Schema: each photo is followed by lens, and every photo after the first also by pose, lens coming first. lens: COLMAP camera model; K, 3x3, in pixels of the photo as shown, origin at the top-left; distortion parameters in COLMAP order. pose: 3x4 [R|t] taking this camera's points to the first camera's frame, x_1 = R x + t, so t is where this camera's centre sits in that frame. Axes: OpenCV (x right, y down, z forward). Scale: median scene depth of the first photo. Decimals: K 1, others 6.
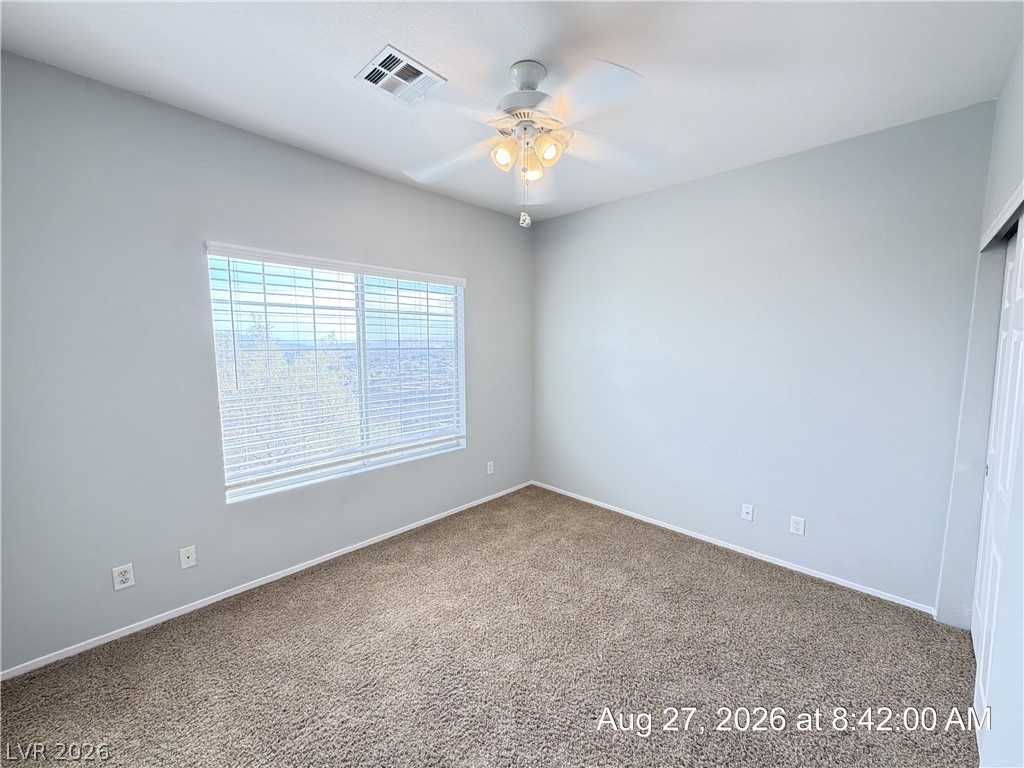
lens RADIAL K [[407.5, 0, 513.1], [0, 407.5, 383.6], [0, 0, 1]] dist [0.000282, 0.000367]
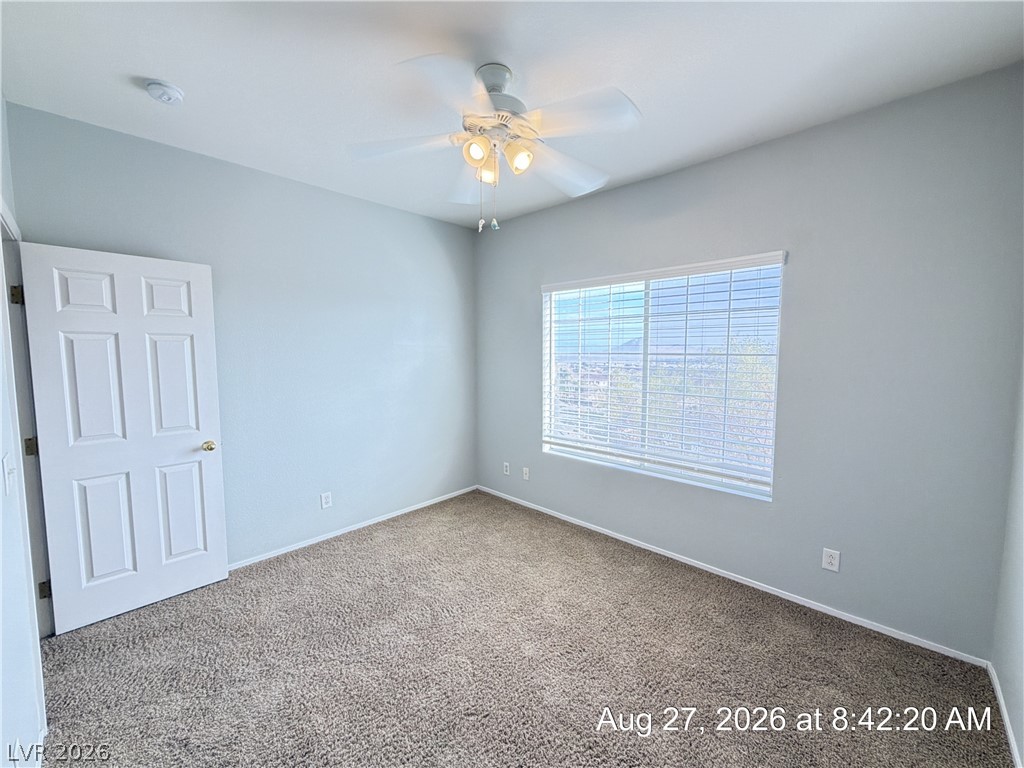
lens RADIAL K [[407.5, 0, 513.1], [0, 407.5, 383.6], [0, 0, 1]] dist [0.000282, 0.000367]
pose [[0.002684, 0.084515, -0.996419, 0.955050], [-0.091843, 0.992232, 0.083912, -0.096632], [0.995770, 0.091289, 0.010425, 0.976031]]
